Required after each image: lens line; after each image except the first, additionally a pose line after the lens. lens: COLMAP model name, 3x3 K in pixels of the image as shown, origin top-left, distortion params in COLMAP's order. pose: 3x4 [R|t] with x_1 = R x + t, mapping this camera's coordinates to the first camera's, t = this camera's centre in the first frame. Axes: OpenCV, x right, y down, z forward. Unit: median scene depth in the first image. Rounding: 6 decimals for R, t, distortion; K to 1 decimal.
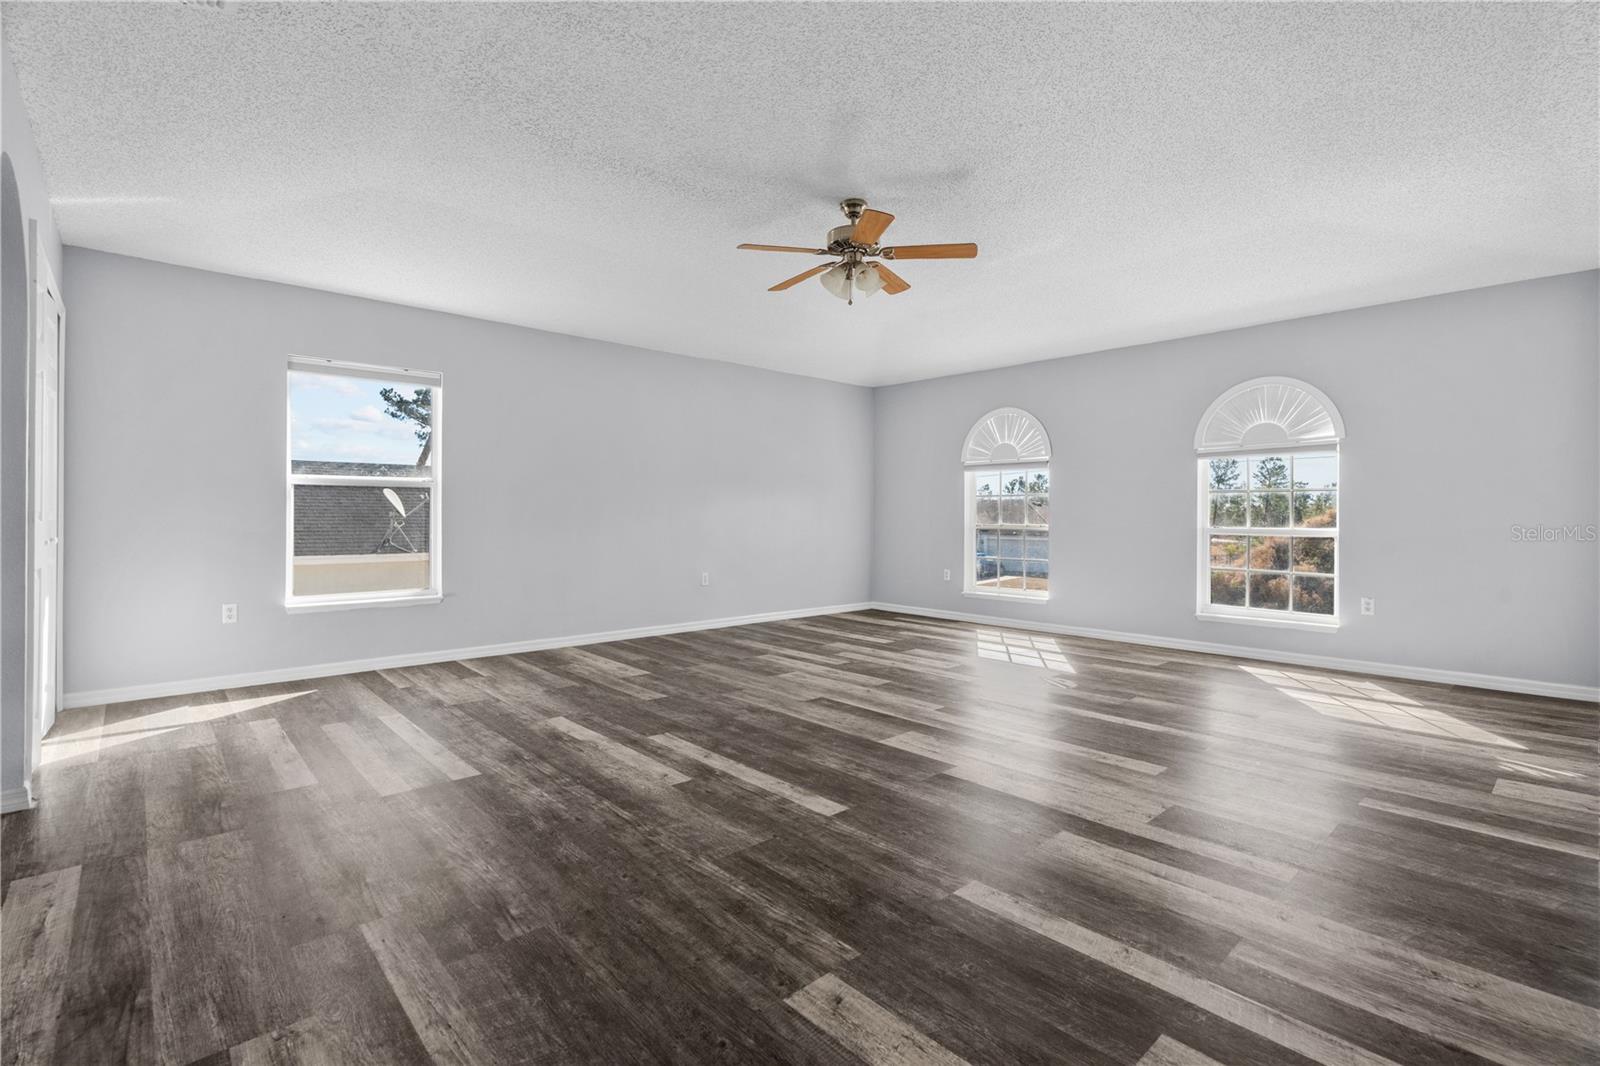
lens RADIAL K [[727.3, 0, 806.8], [0, 727.3, 525.9], [0, 0, 1]] dist [-0.005296, 0.001509]
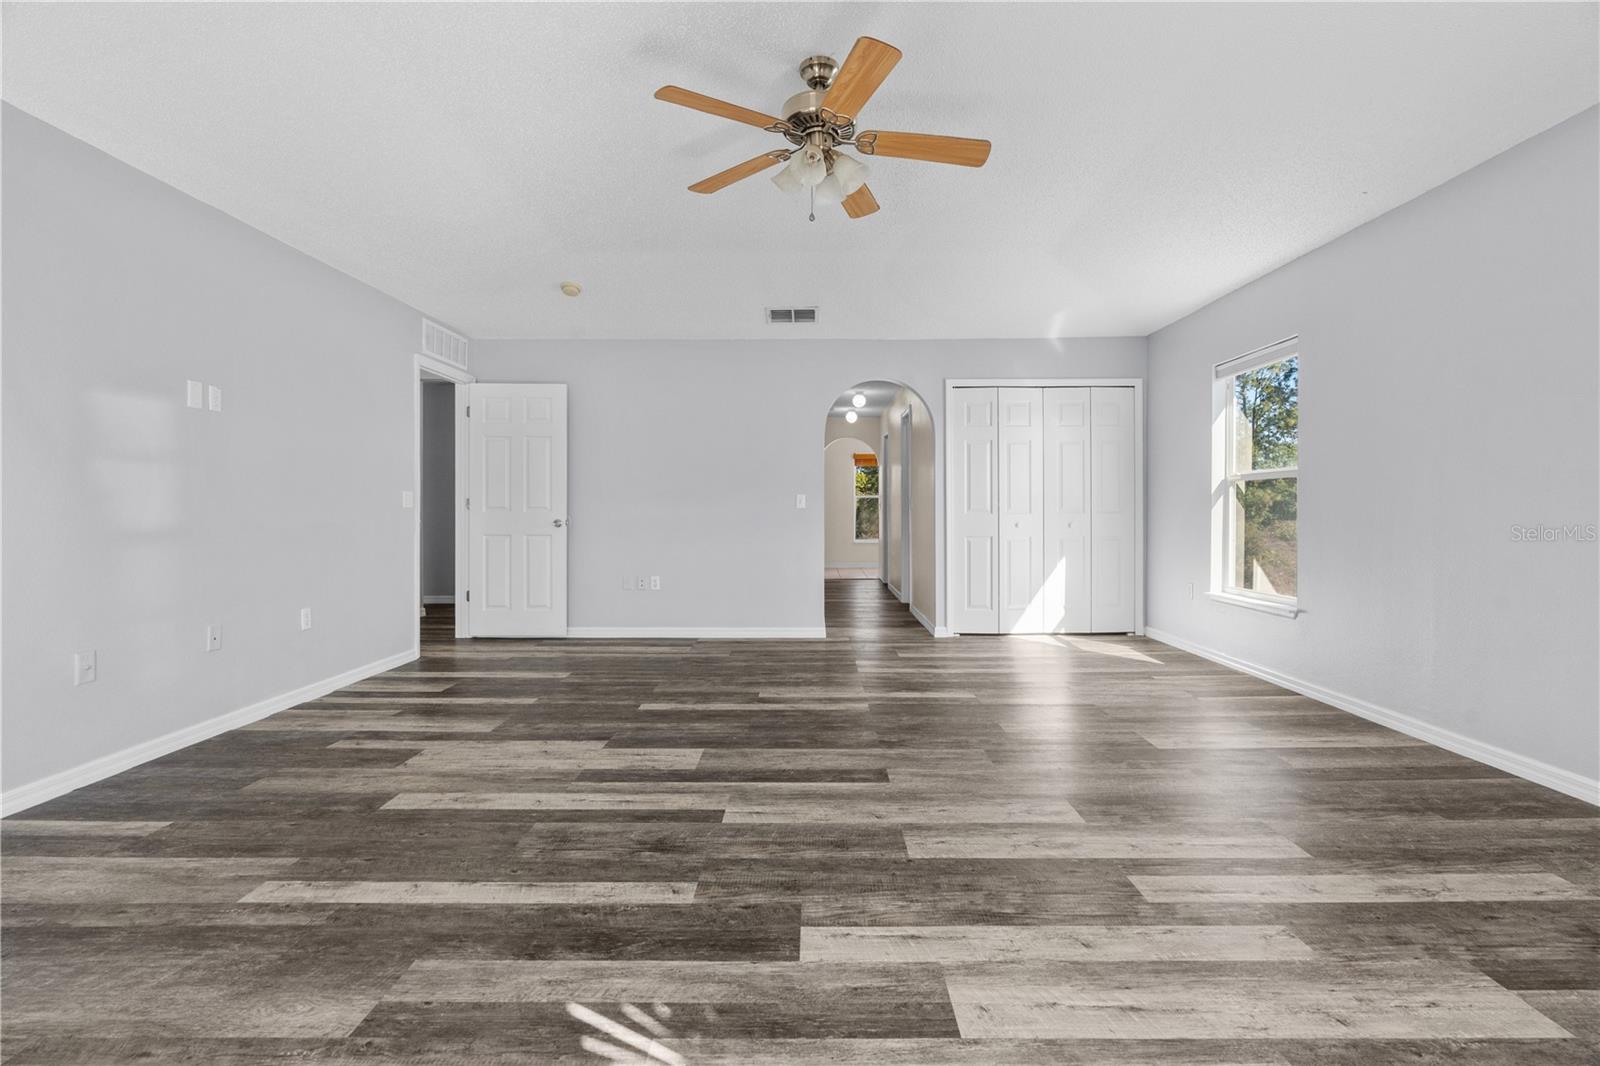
lens RADIAL K [[727.3, 0, 806.4], [0, 727.3, 524.4], [0, 0, 1]] dist [-0.005296, 0.001509]
pose [[-0.680911, 0.001043, -0.732365, 0.756311], [-0.008047, 0.999928, 0.008906, -0.005852], [0.732322, 0.011958, -0.680854, 1.882011]]
